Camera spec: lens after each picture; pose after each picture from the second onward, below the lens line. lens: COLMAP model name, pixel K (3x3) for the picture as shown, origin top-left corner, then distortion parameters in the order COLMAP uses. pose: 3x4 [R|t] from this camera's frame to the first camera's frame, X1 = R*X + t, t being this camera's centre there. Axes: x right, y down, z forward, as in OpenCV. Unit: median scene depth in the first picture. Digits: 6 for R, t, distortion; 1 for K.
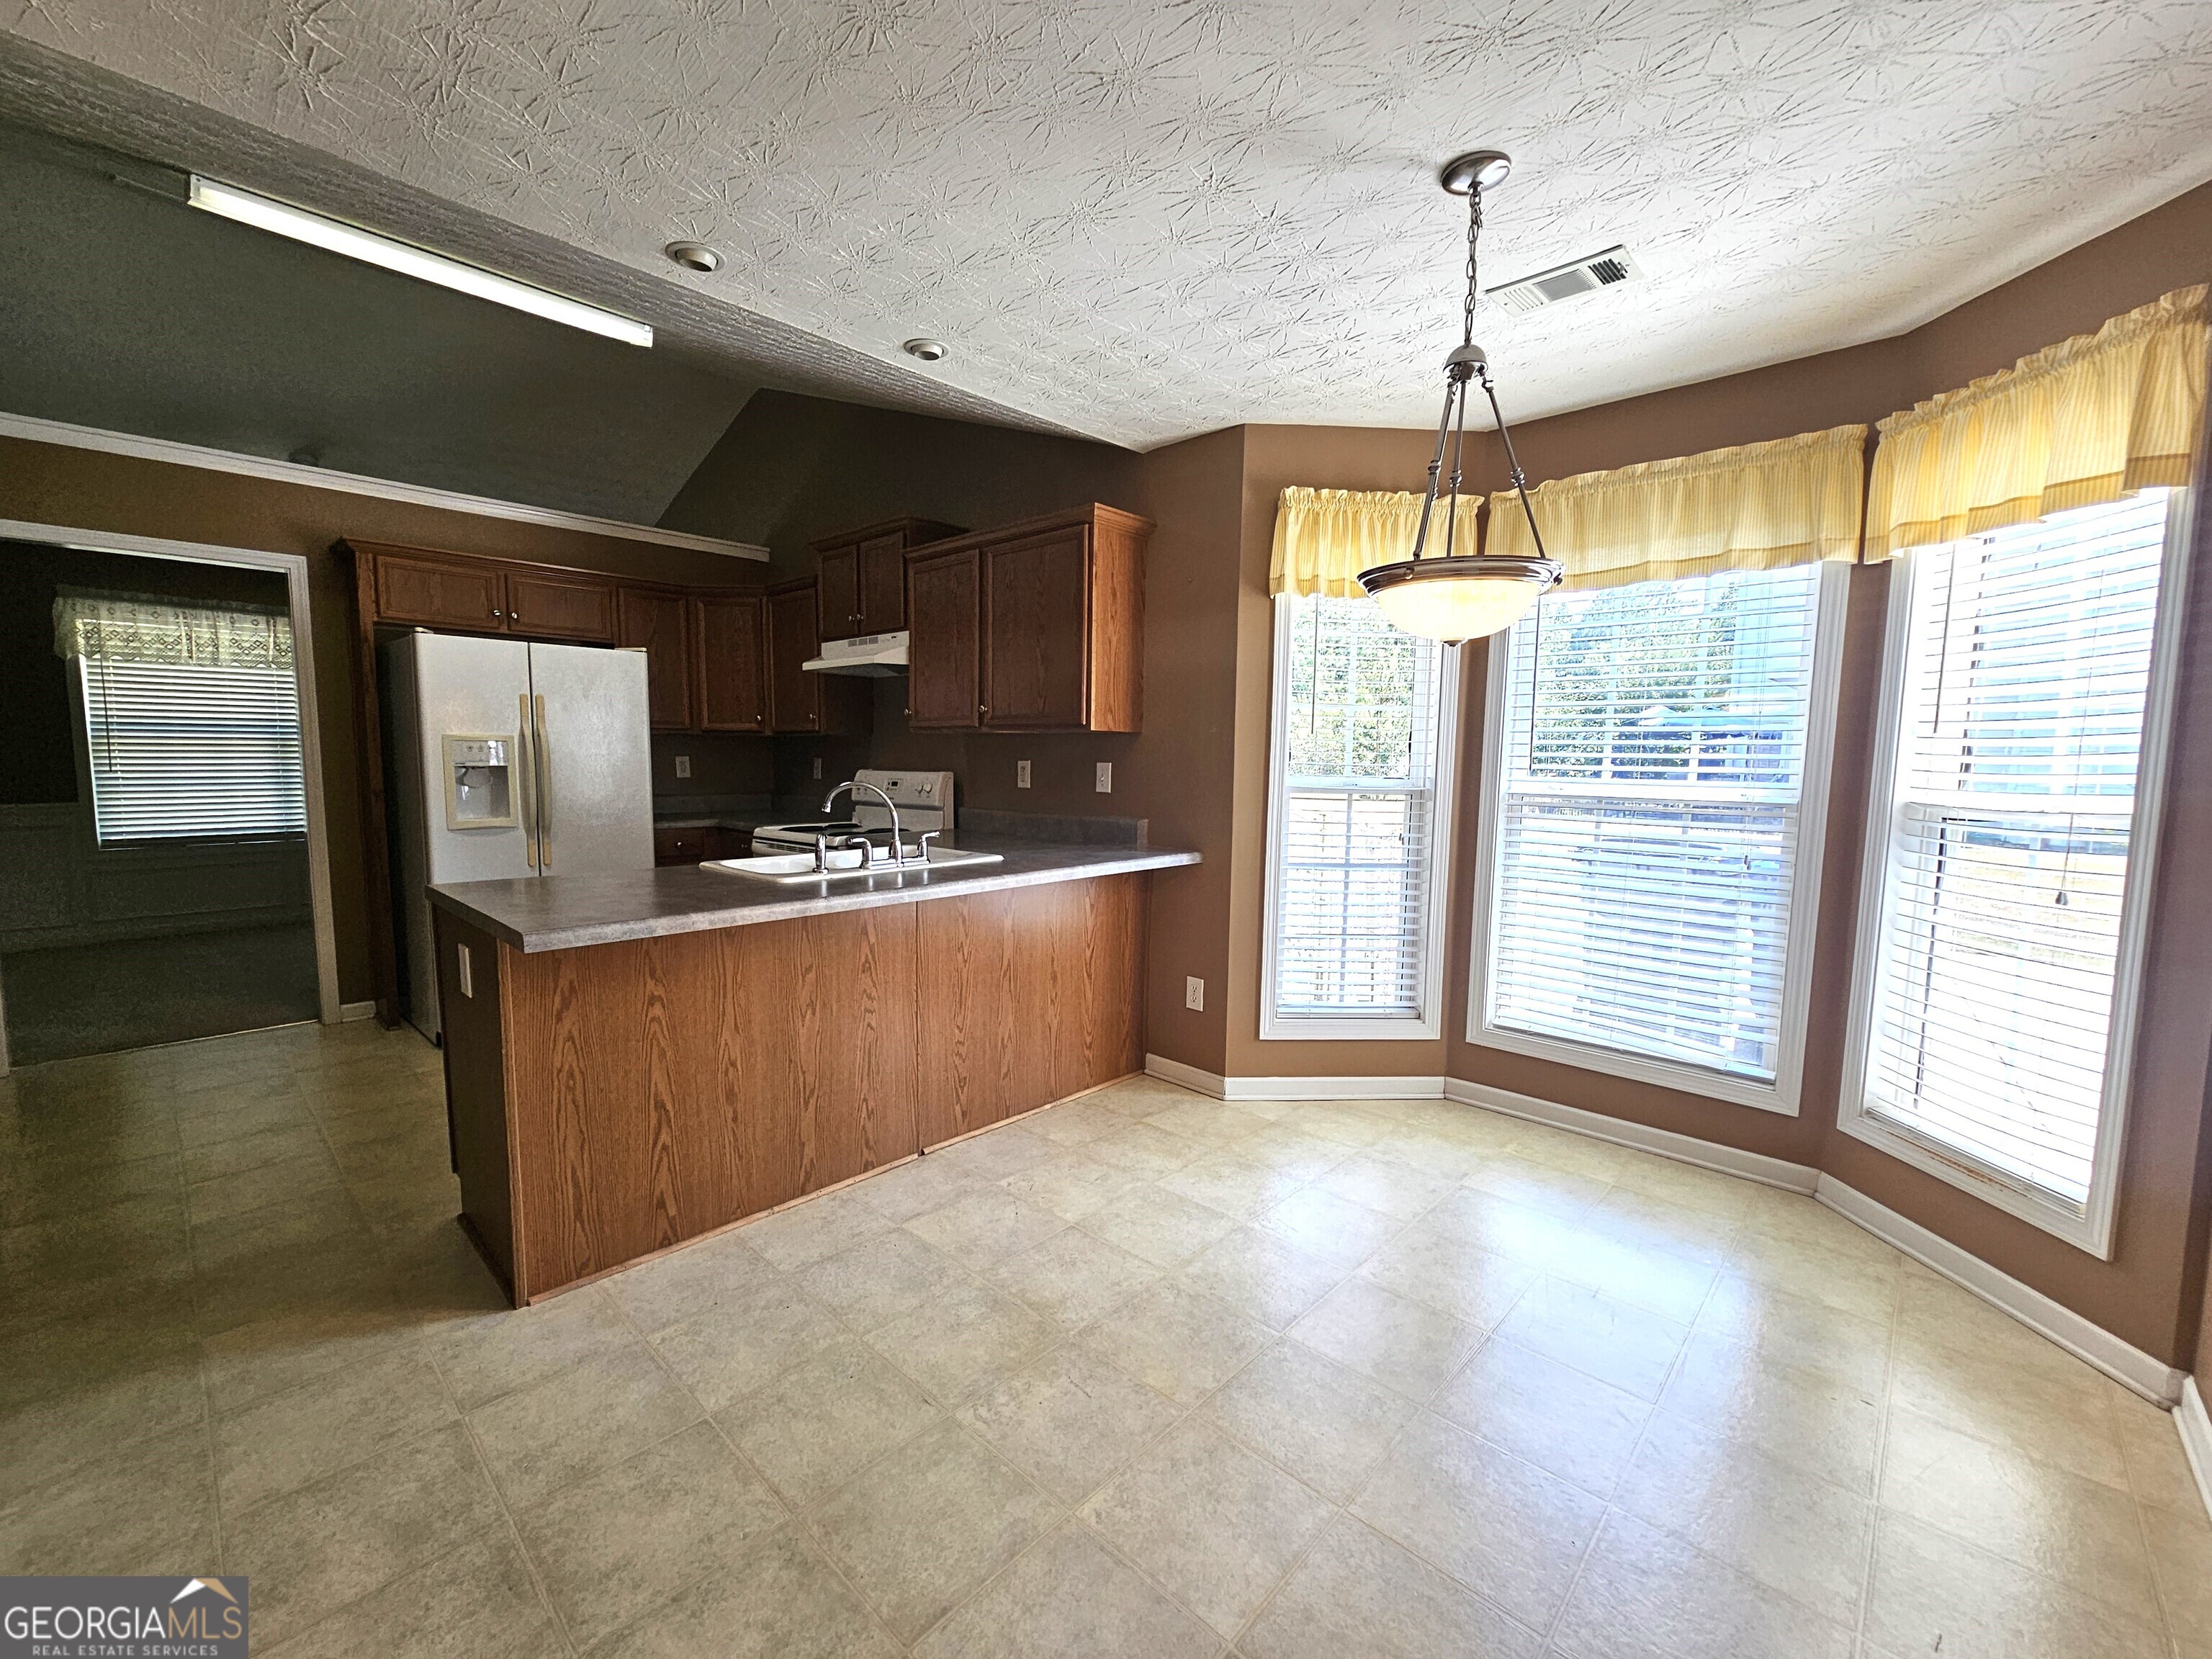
lens RADIAL K [[900.9, 0, 1101.5], [0, 900.9, 838.3], [0, 0, 1]] dist [-0.009520, 0.002087]
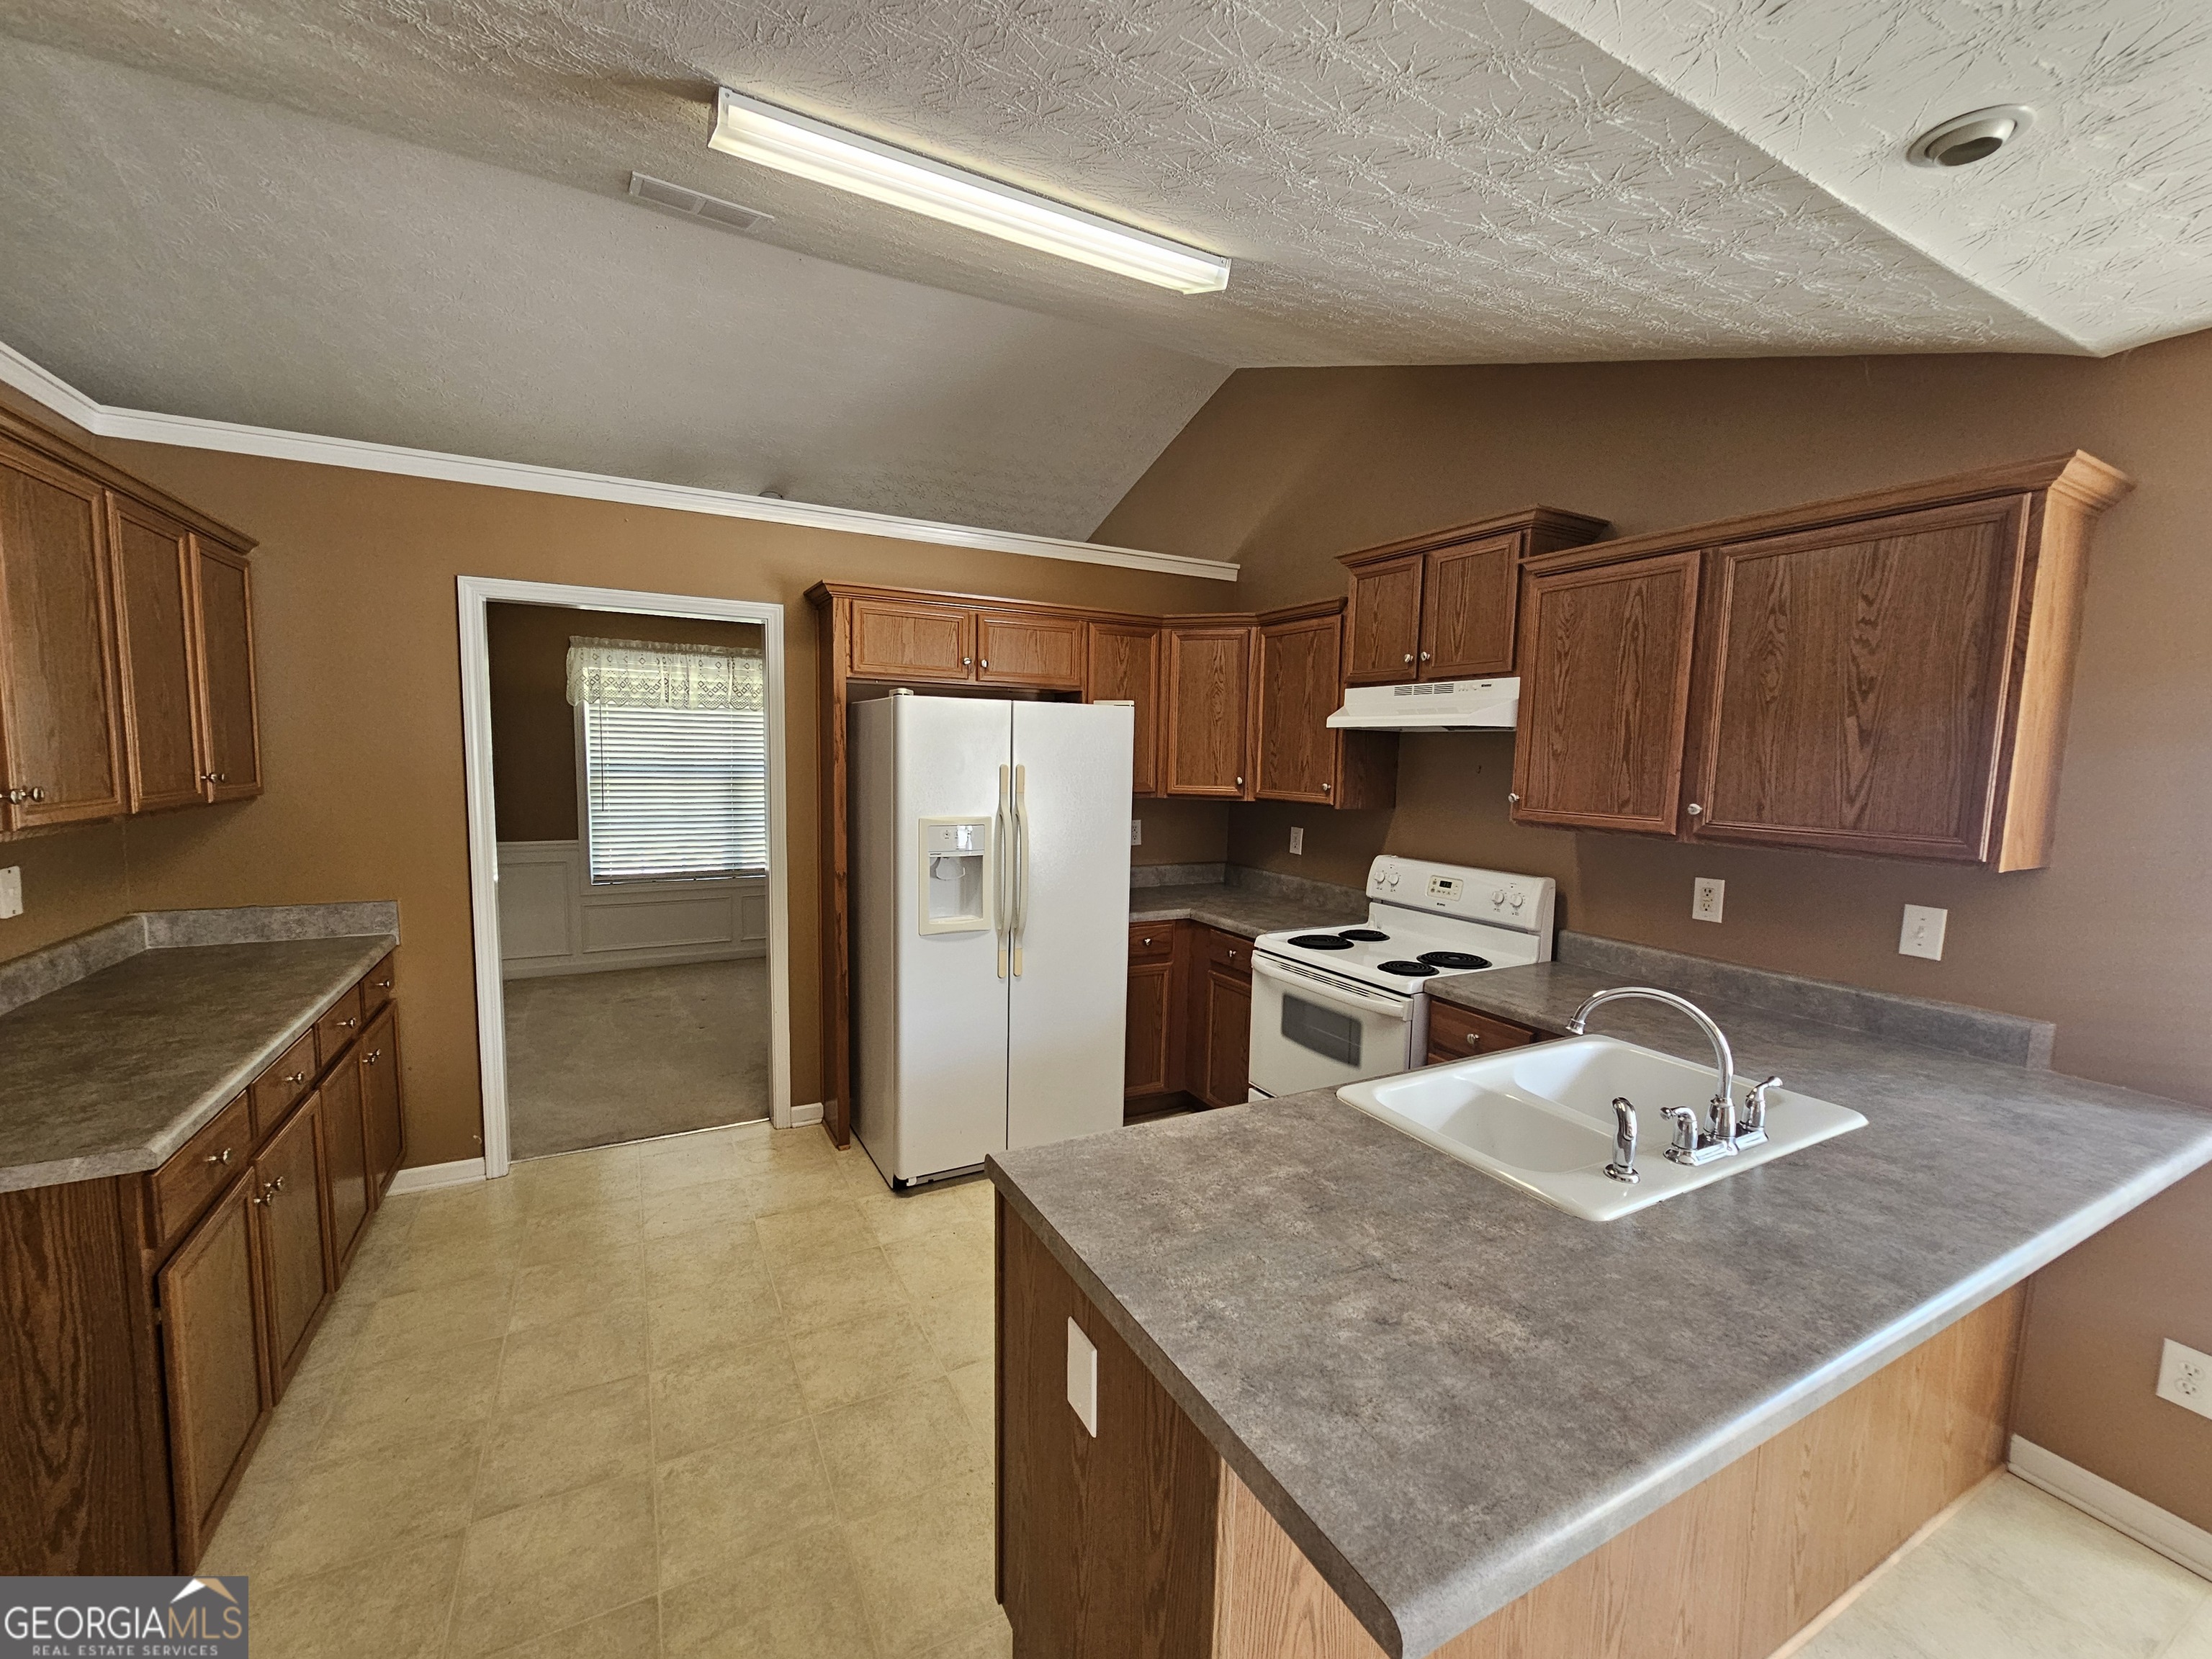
lens RADIAL K [[900.9, 0, 1105.2], [0, 900.9, 835.7], [0, 0, 1]] dist [-0.009520, 0.002087]
pose [[0.946194, 0.040041, -0.321113, -0.275335], [-0.041631, 0.999131, 0.001916, -0.095330], [0.320911, 0.011555, 0.947039, 0.248566]]
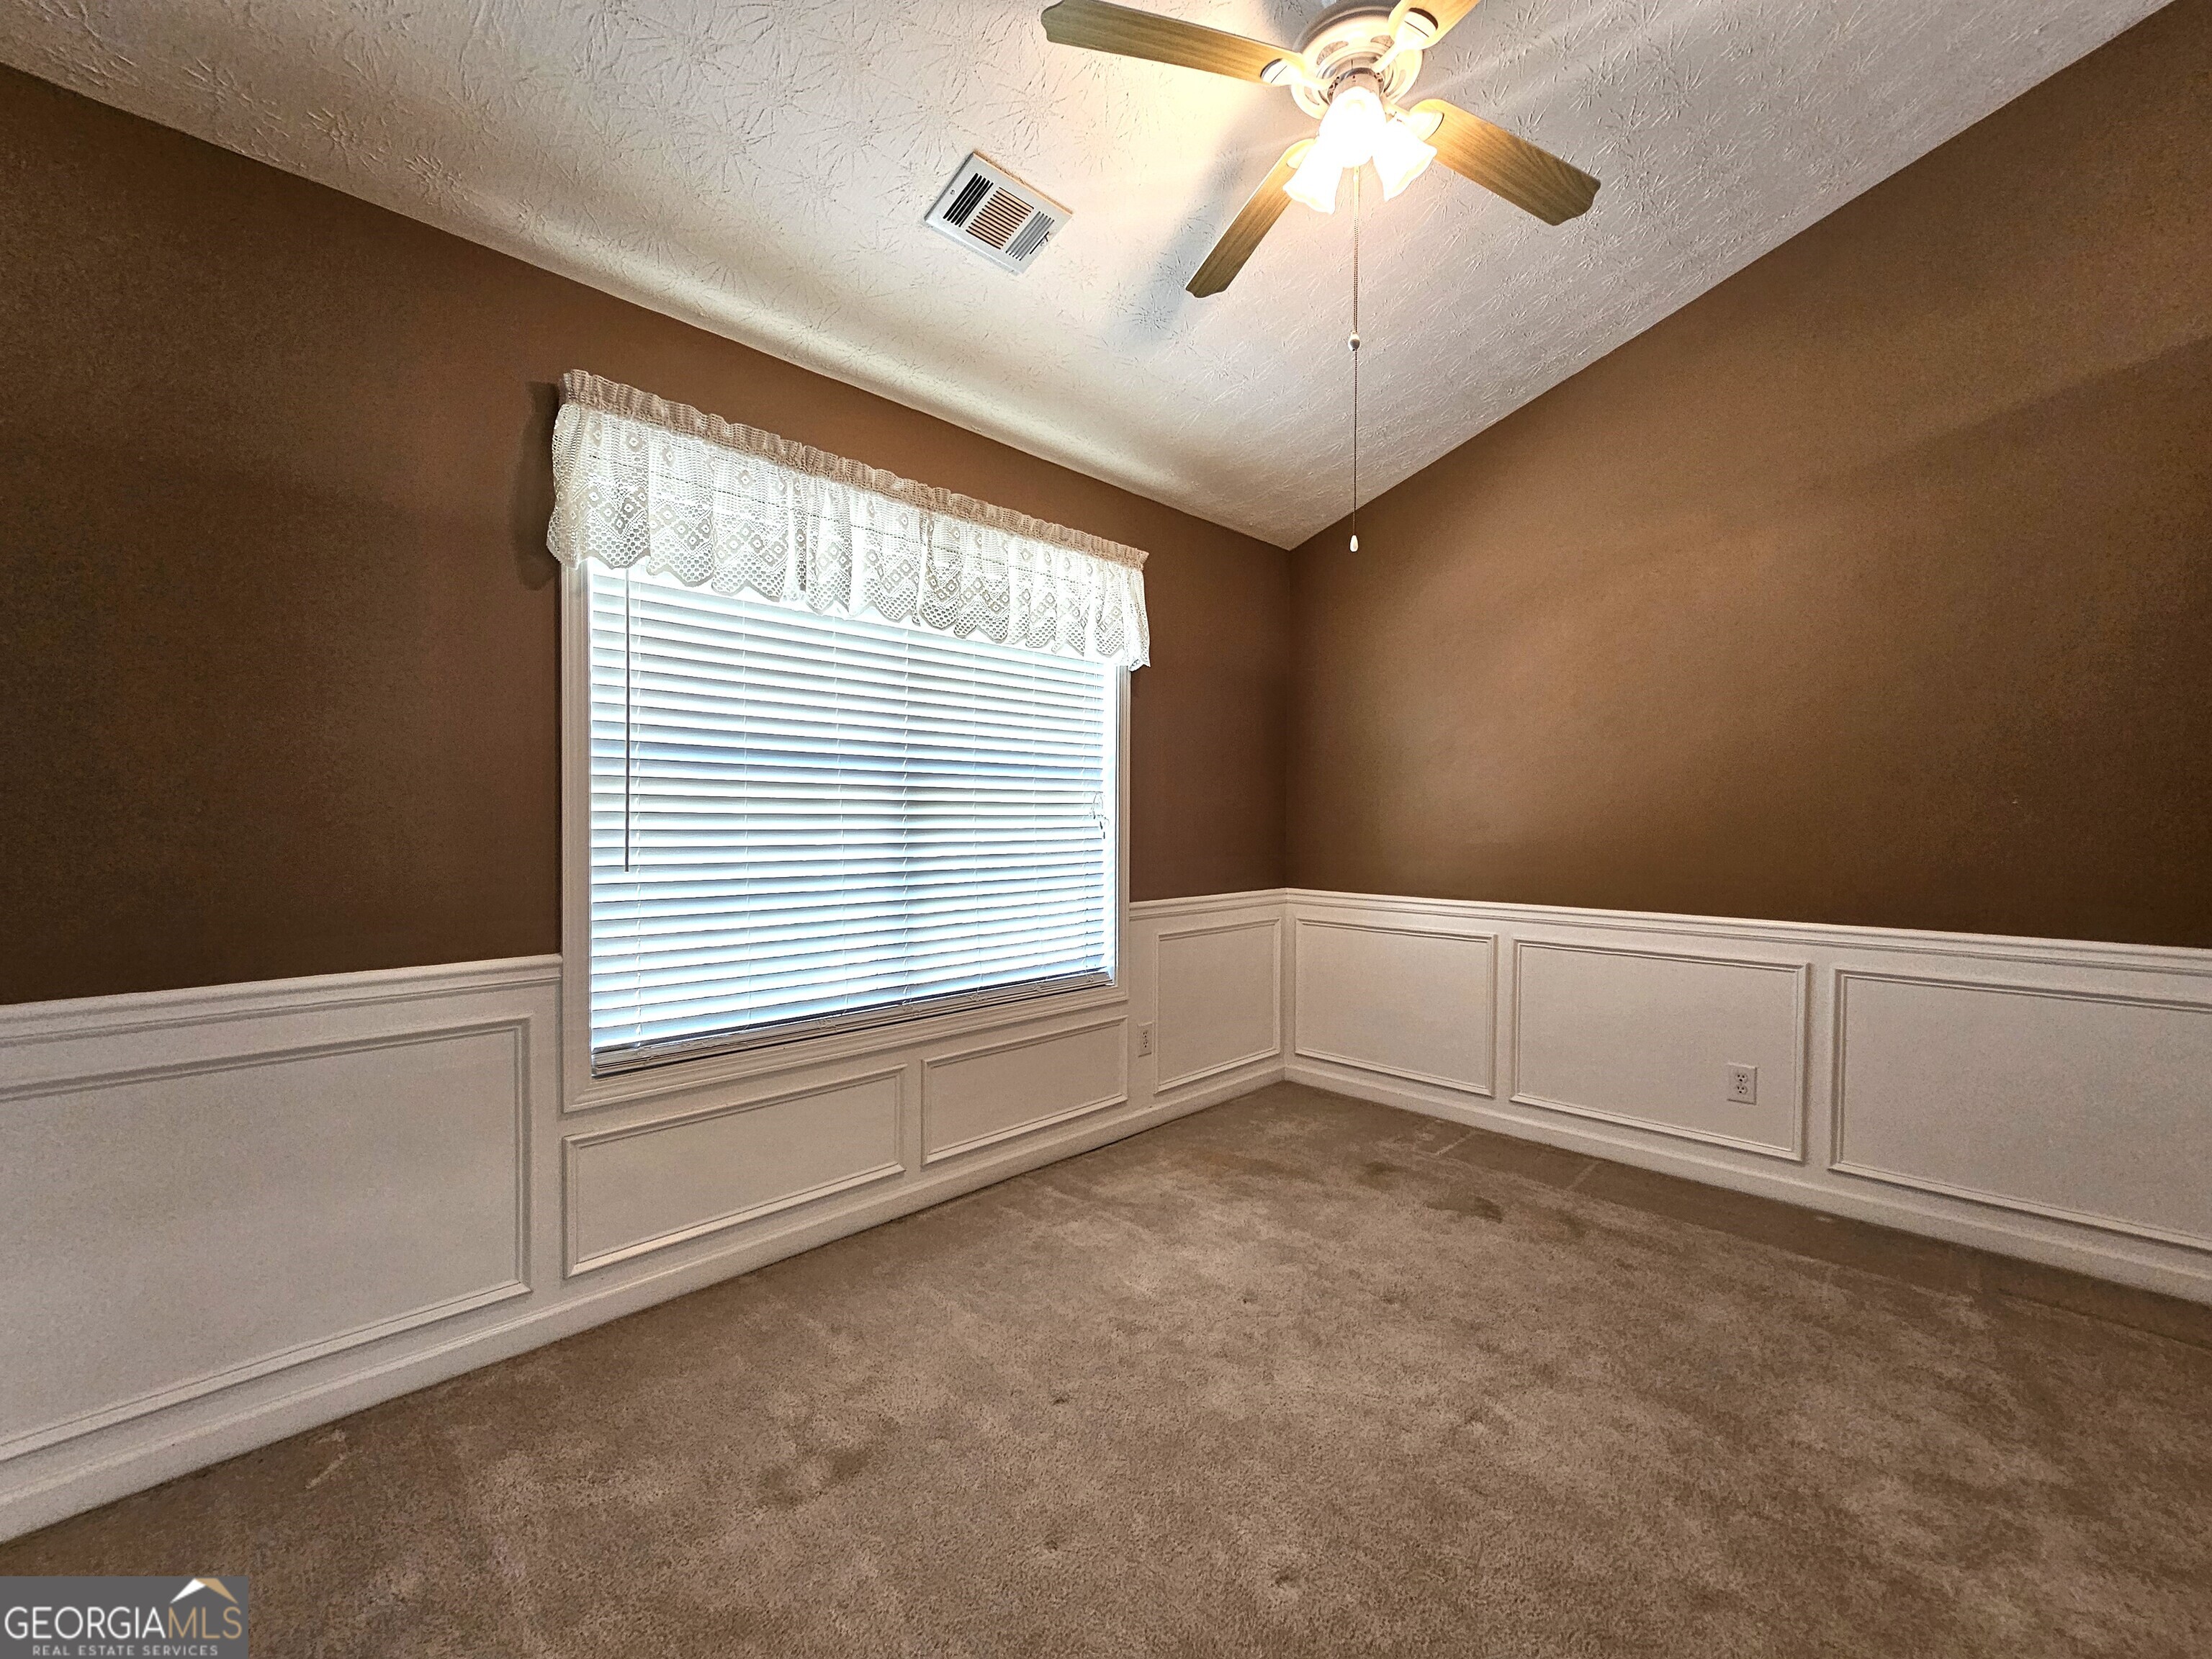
lens RADIAL K [[900.9, 0, 1103.7], [0, 900.9, 831.7], [0, 0, 1]] dist [-0.009520, 0.002087]
pose [[0.999282, -0.004152, -0.037669, -1.184852], [0.000650, 0.995711, -0.092515, -0.070040], [0.037891, 0.092424, 0.994999, 0.826549]]
